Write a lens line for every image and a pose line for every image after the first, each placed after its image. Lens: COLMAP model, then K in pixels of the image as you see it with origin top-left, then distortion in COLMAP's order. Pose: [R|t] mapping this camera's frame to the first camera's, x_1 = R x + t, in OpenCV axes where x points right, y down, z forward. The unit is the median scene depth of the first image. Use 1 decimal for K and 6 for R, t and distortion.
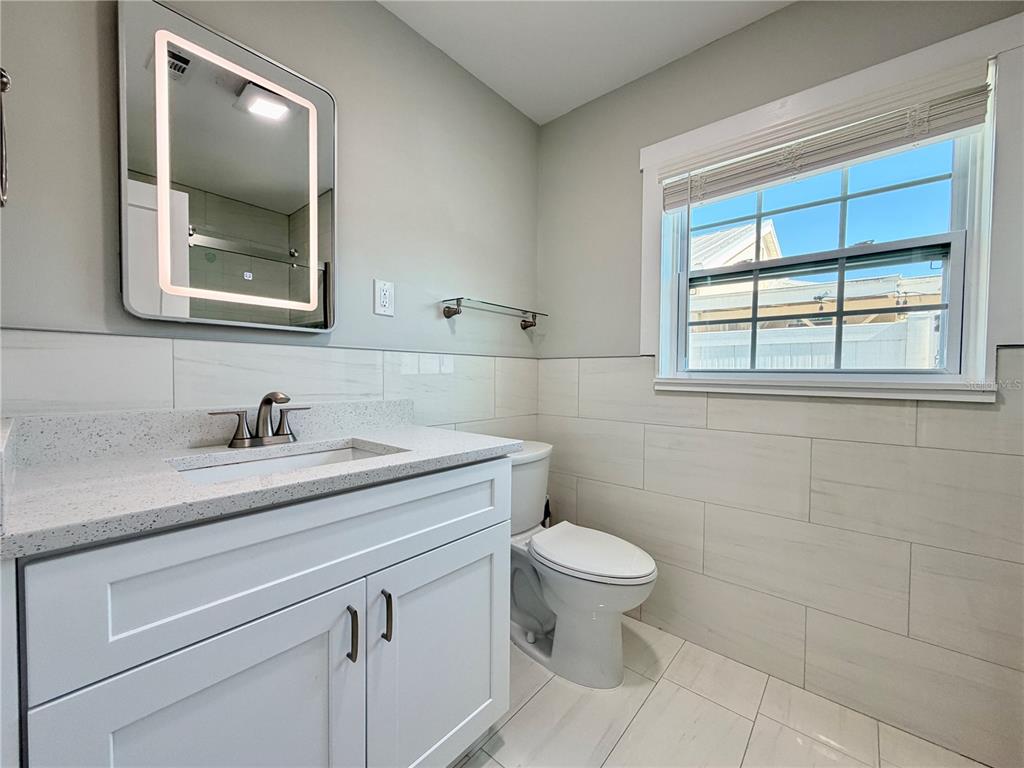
lens RADIAL K [[410.3, 0, 512.9], [0, 410.3, 377.4], [0, 0, 1]] dist [0.001350, -0.000611]
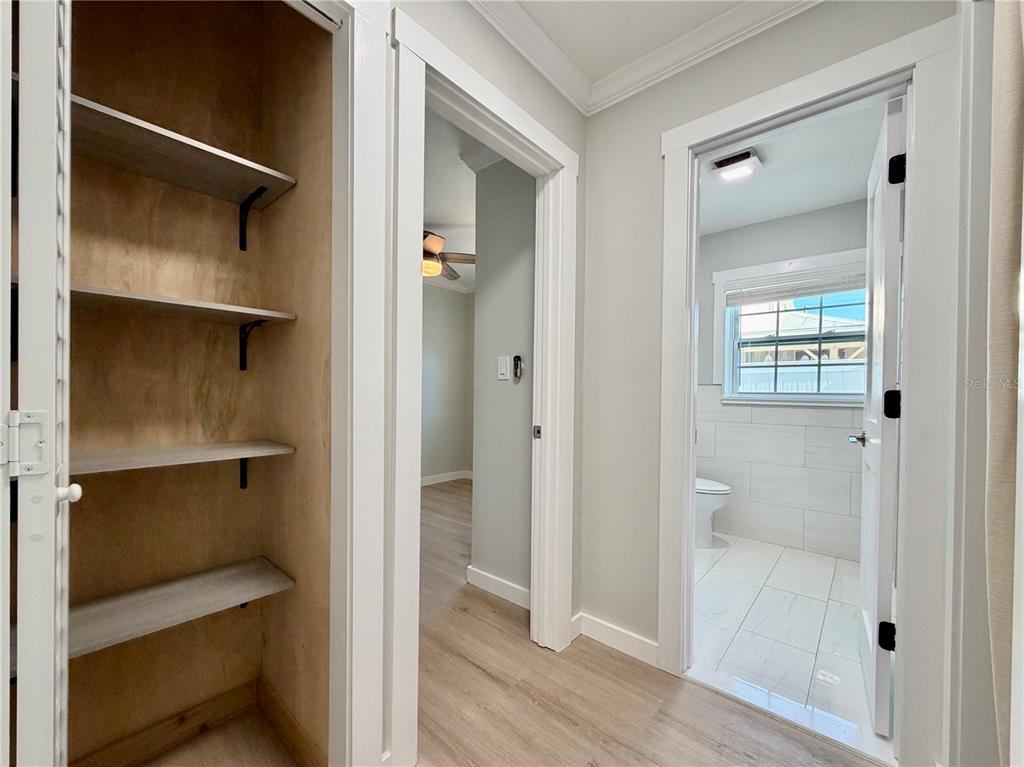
lens RADIAL K [[410.3, 0, 512.8], [0, 410.3, 389.6], [0, 0, 1]] dist [0.001350, -0.000611]
pose [[0.999955, 0.009427, 0.001228, -0.640296], [-0.009394, 0.999652, -0.024636, 0.025709], [-0.001460, 0.024623, 0.999696, -0.909471]]
